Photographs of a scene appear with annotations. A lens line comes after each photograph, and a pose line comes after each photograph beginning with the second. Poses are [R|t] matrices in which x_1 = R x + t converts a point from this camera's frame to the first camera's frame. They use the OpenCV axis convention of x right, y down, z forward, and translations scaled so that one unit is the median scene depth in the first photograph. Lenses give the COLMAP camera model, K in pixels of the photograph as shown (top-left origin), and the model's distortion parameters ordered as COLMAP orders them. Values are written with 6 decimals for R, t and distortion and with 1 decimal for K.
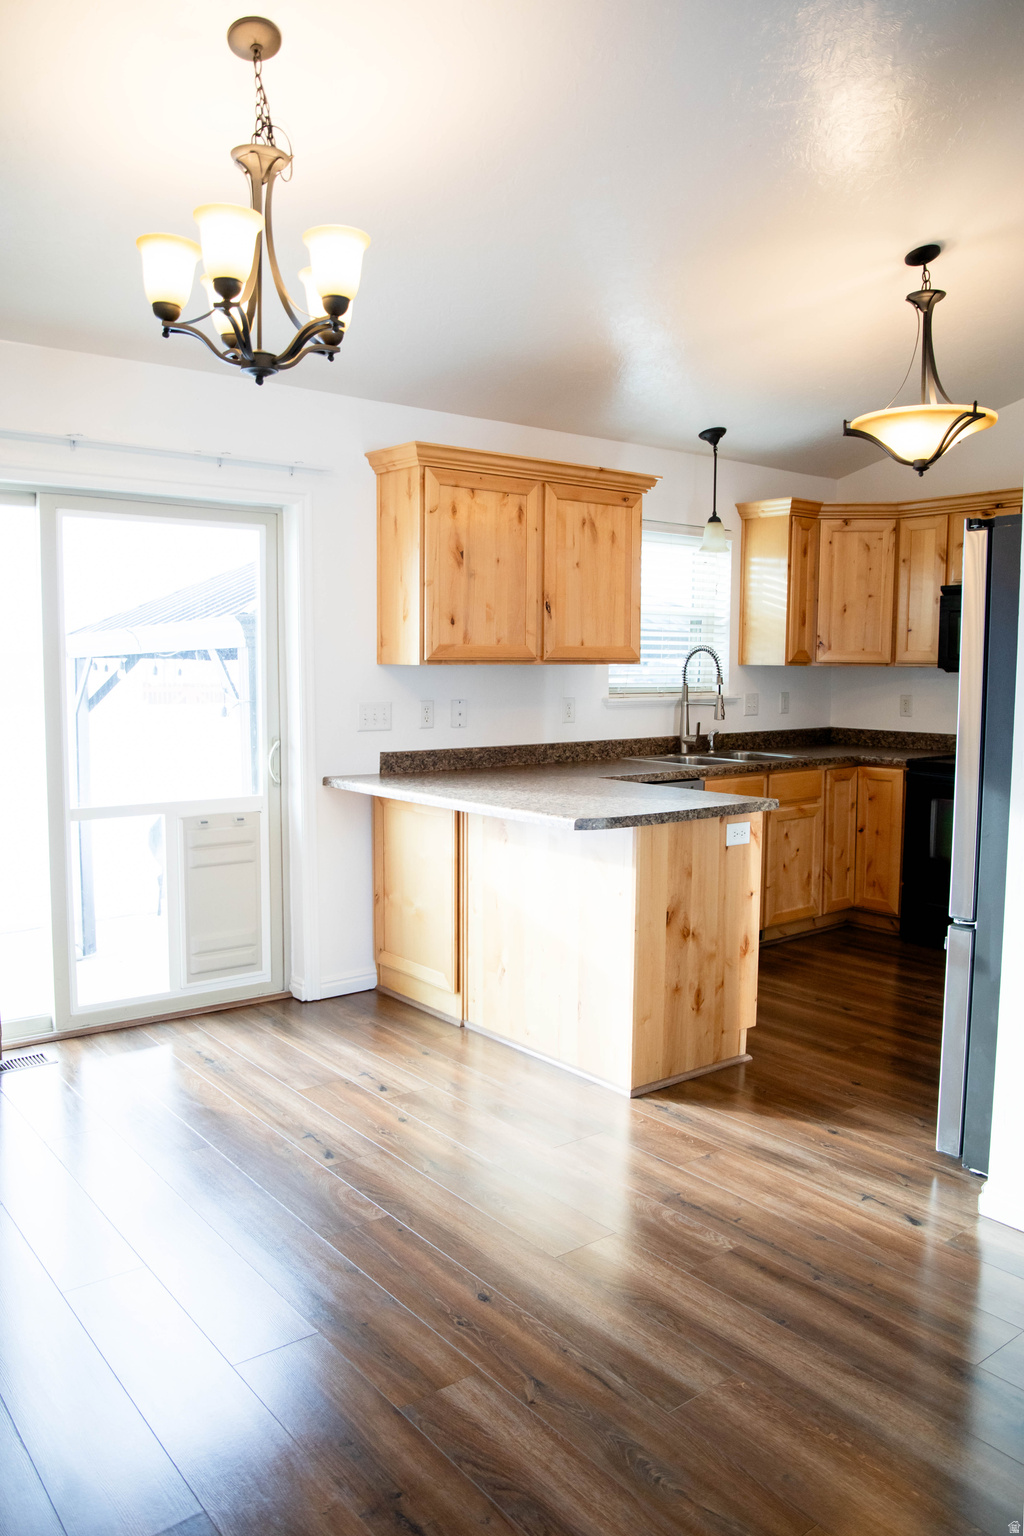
lens RADIAL K [[1078.5, 0, 480.1], [0, 1078.5, 771.5], [0, 0, 1]] dist [-0.131635, 0.082400]
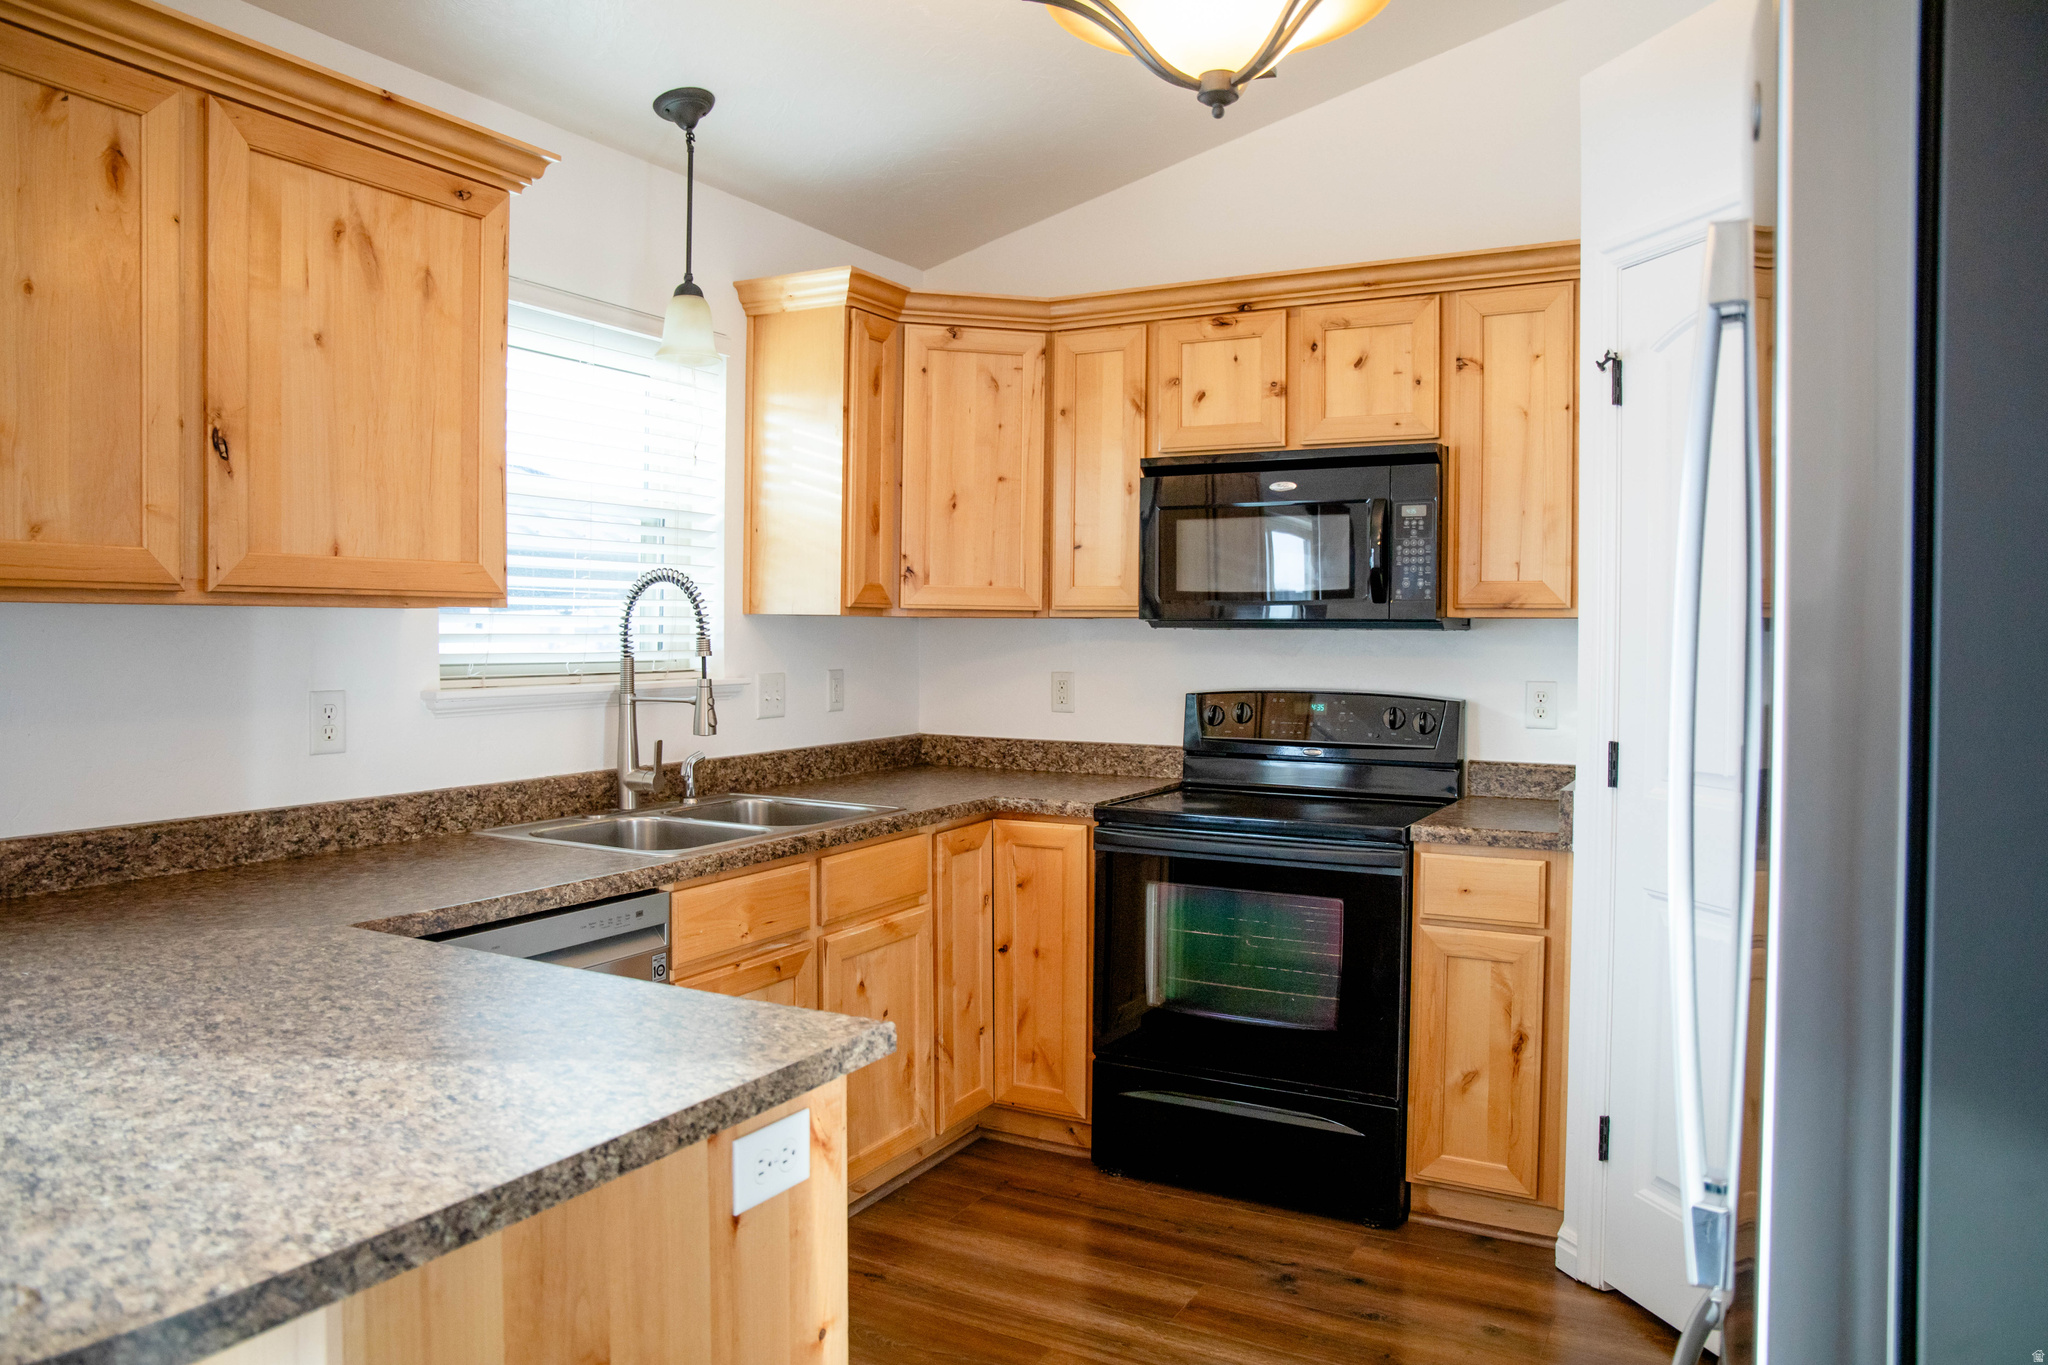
lens RADIAL K [[1395.5, 0, 999.8], [0, 1395.5, 670.8], [0, 0, 1]] dist [-0.068682, 0.069972]
pose [[0.911458, -0.007927, 0.411316, 0.102345], [0.036121, 0.997495, -0.060818, -0.036953], [-0.409803, 0.070290, 0.909462, 0.443746]]
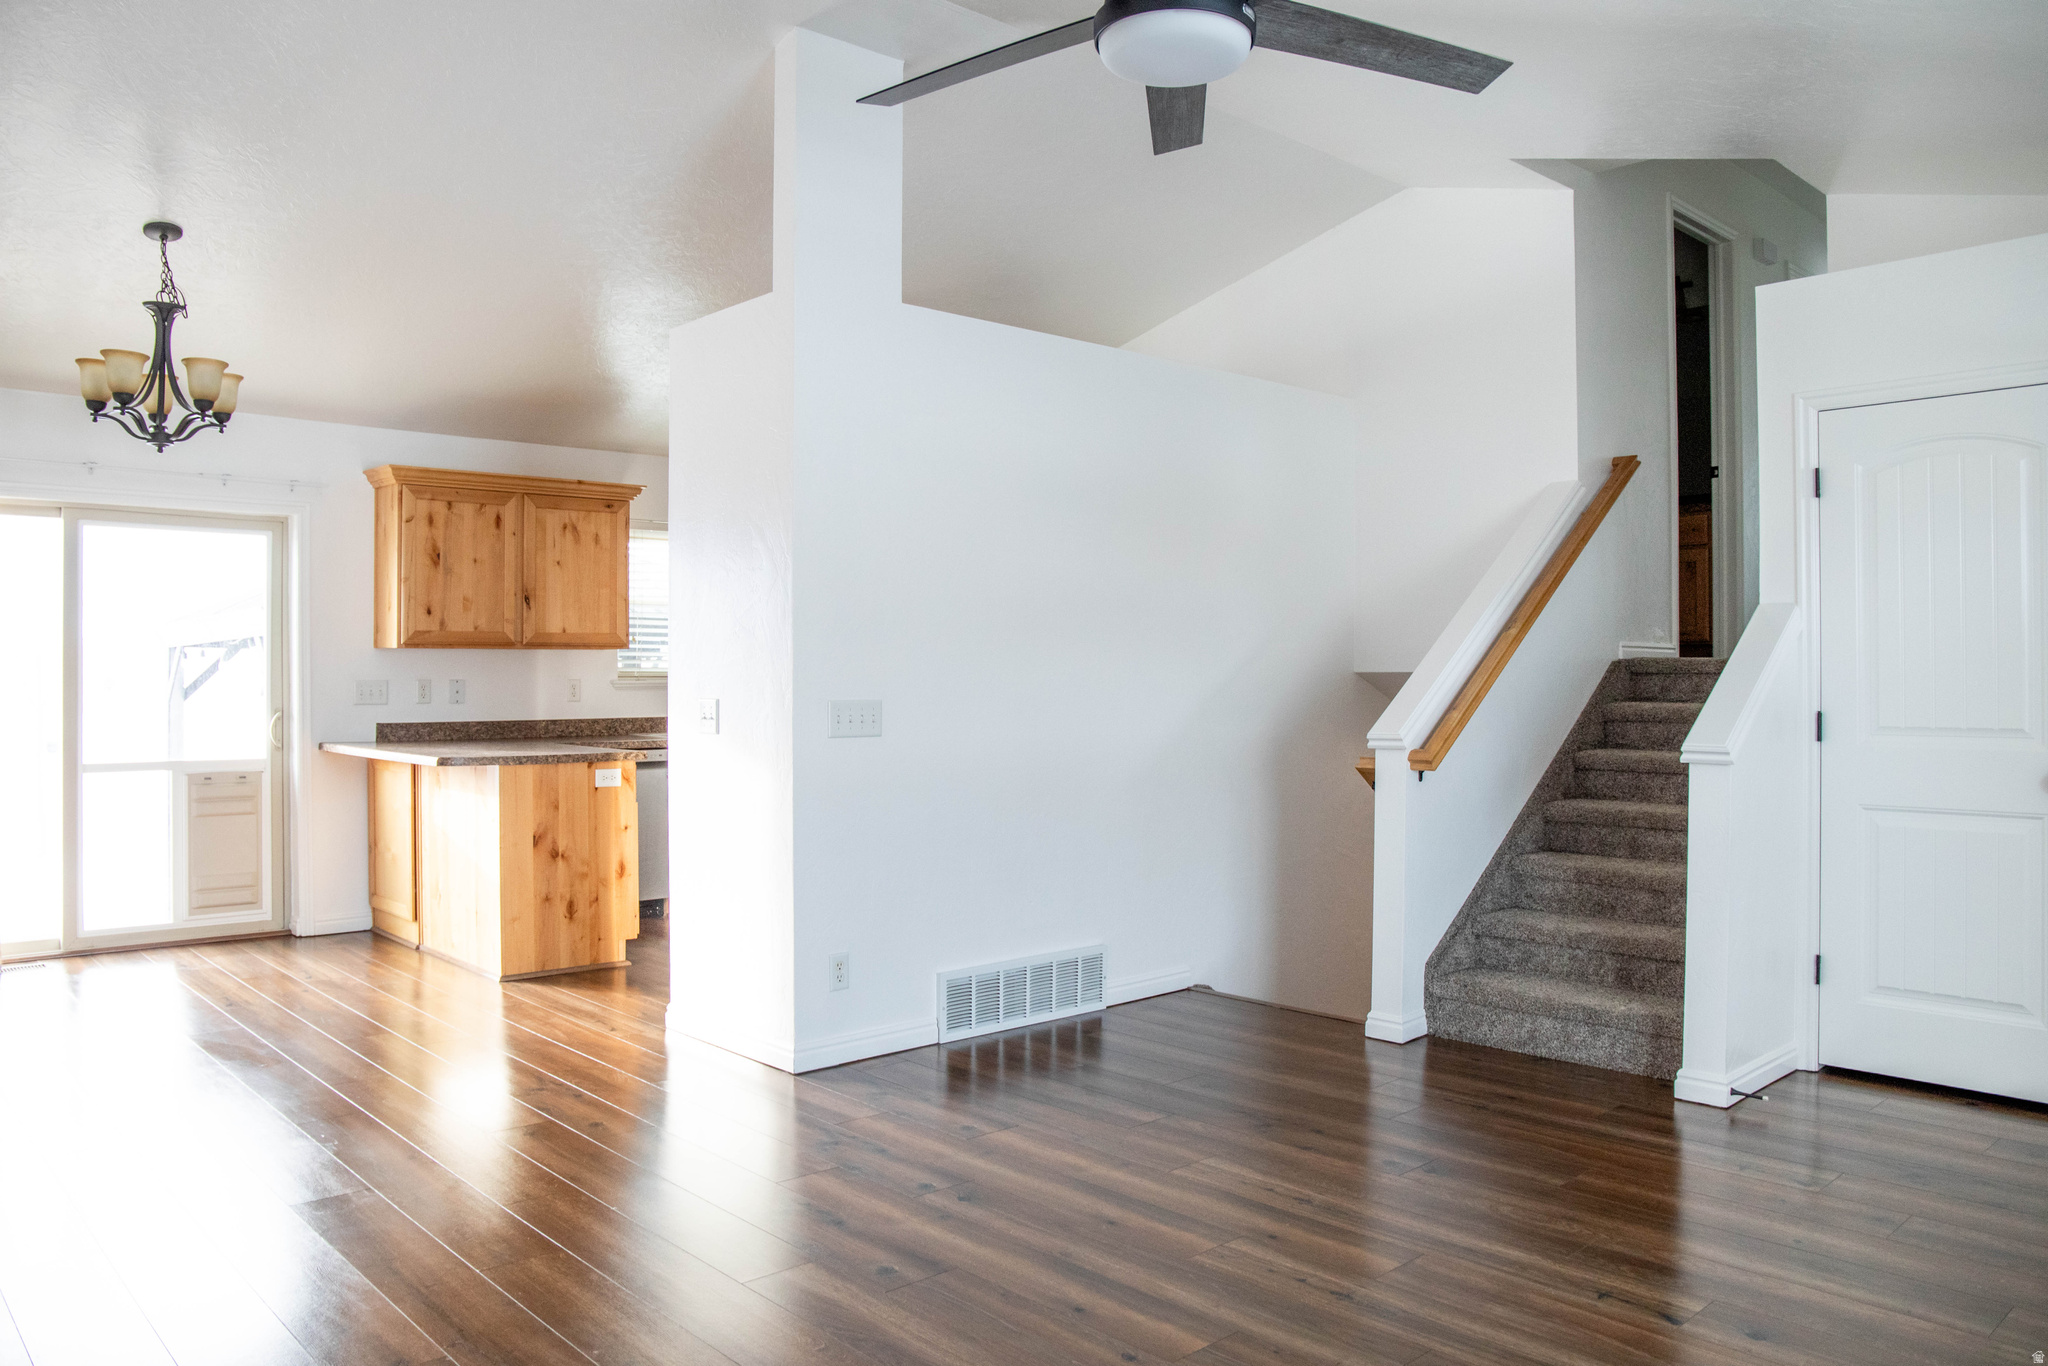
lens RADIAL K [[1438.0, 0, 1010.4], [0, 1438.0, 682.6], [0, 0, 1]] dist [-0.131635, 0.082400]
pose [[0.995777, -0.001138, 0.091803, 0.410751], [0.009515, 0.995818, -0.090863, 0.075781], [-0.091316, 0.091353, 0.991623, -0.524306]]
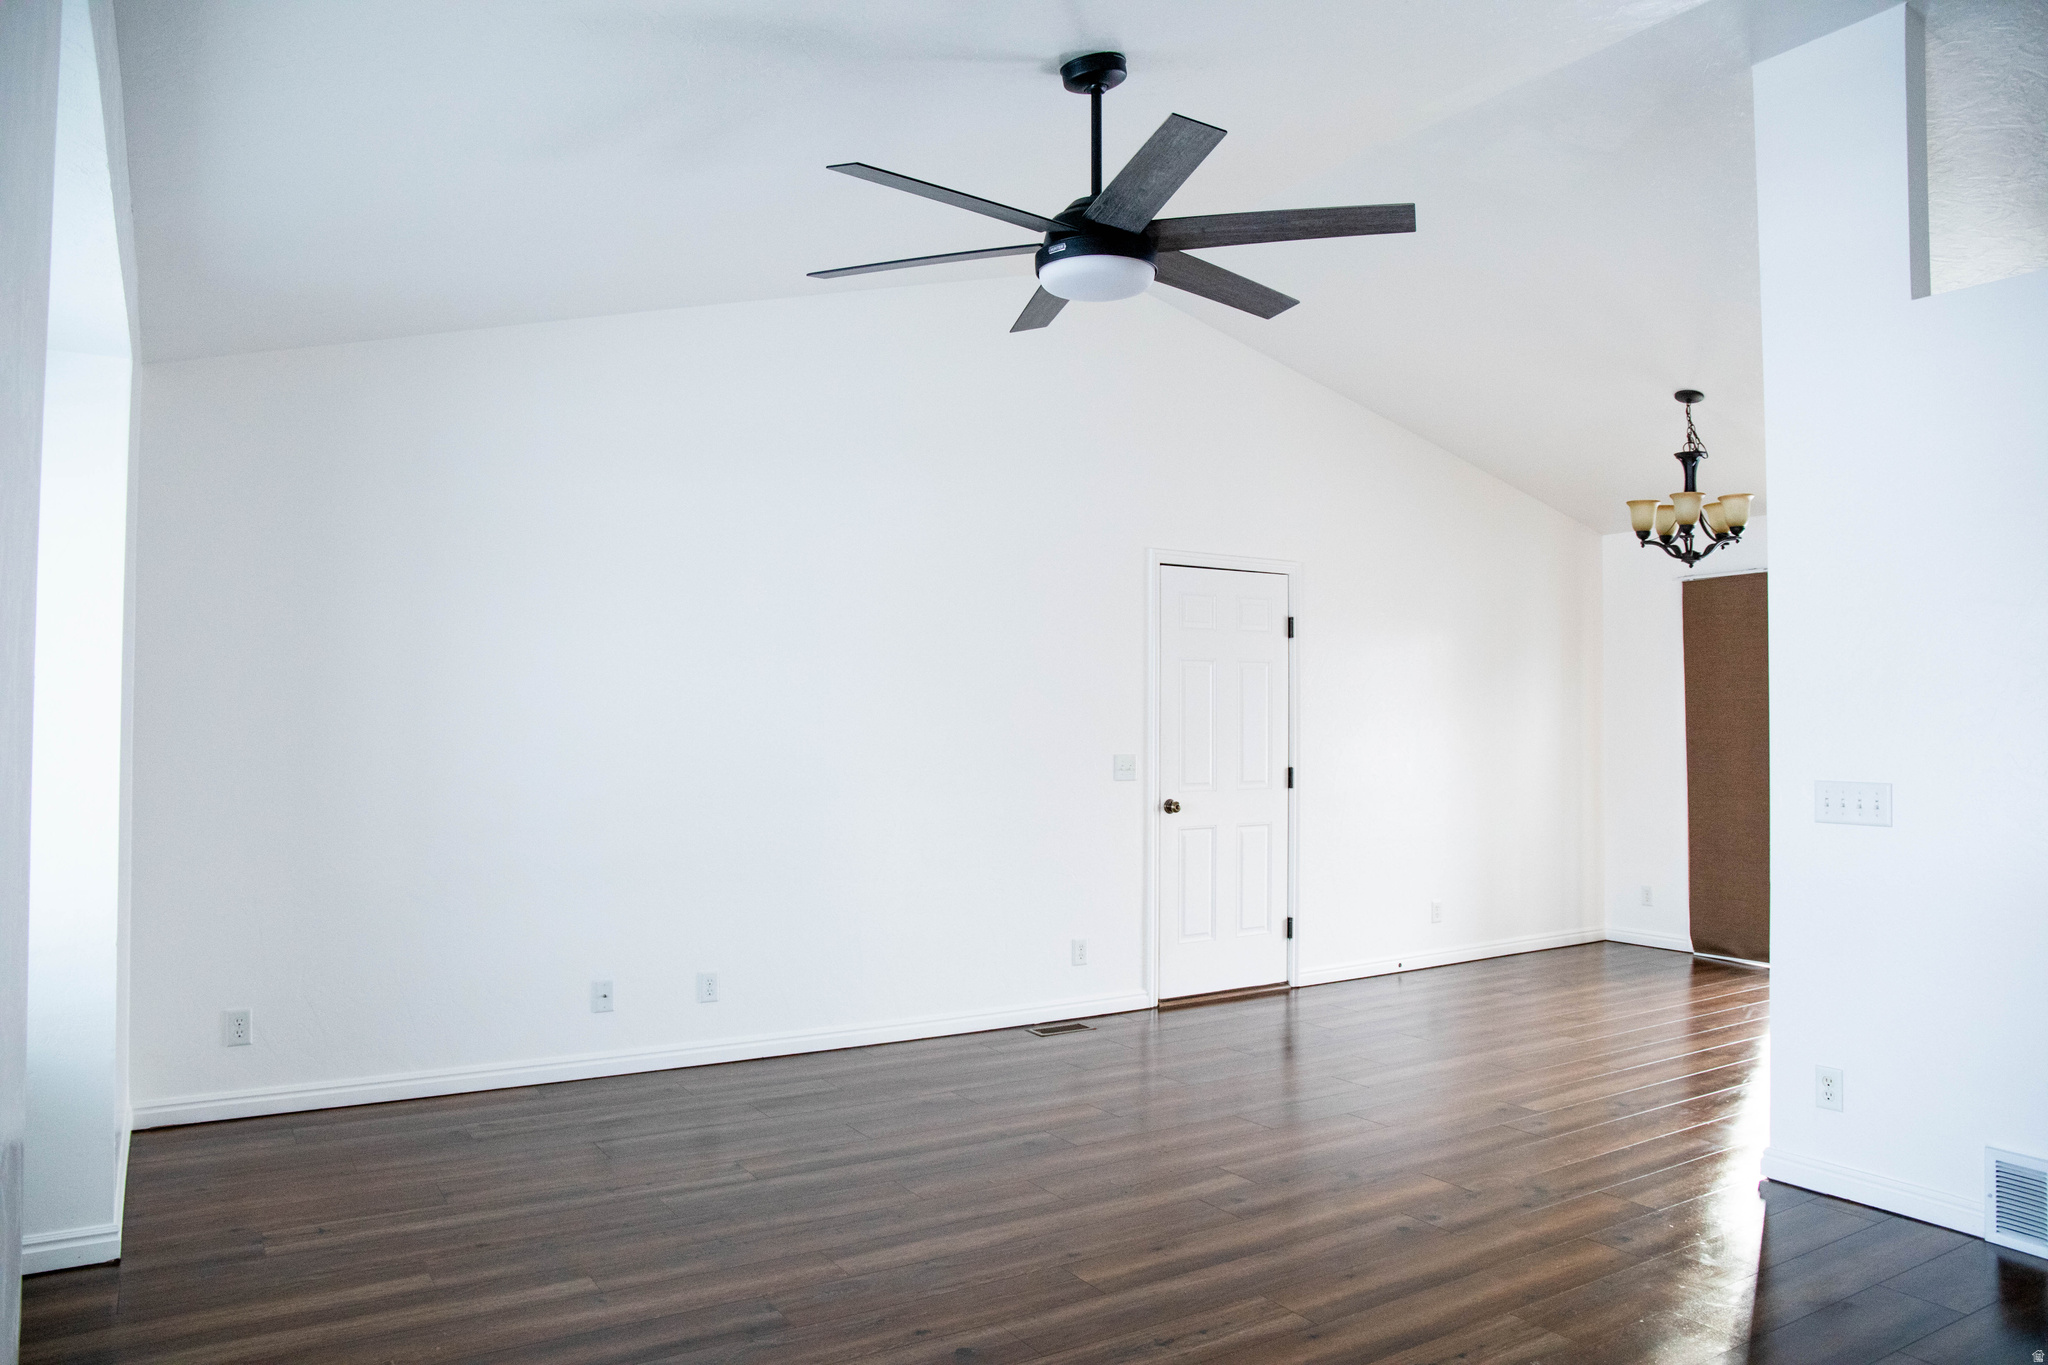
lens RADIAL K [[1392.7, 0, 1031.4], [0, 1392.7, 674.3], [0, 0, 1]] dist [-0.130222, 0.078539]
pose [[-0.083821, -0.035147, -0.995861, 1.193140], [-0.100841, 0.994547, -0.026613, 0.007970], [0.991365, 0.098193, -0.086908, 0.014899]]
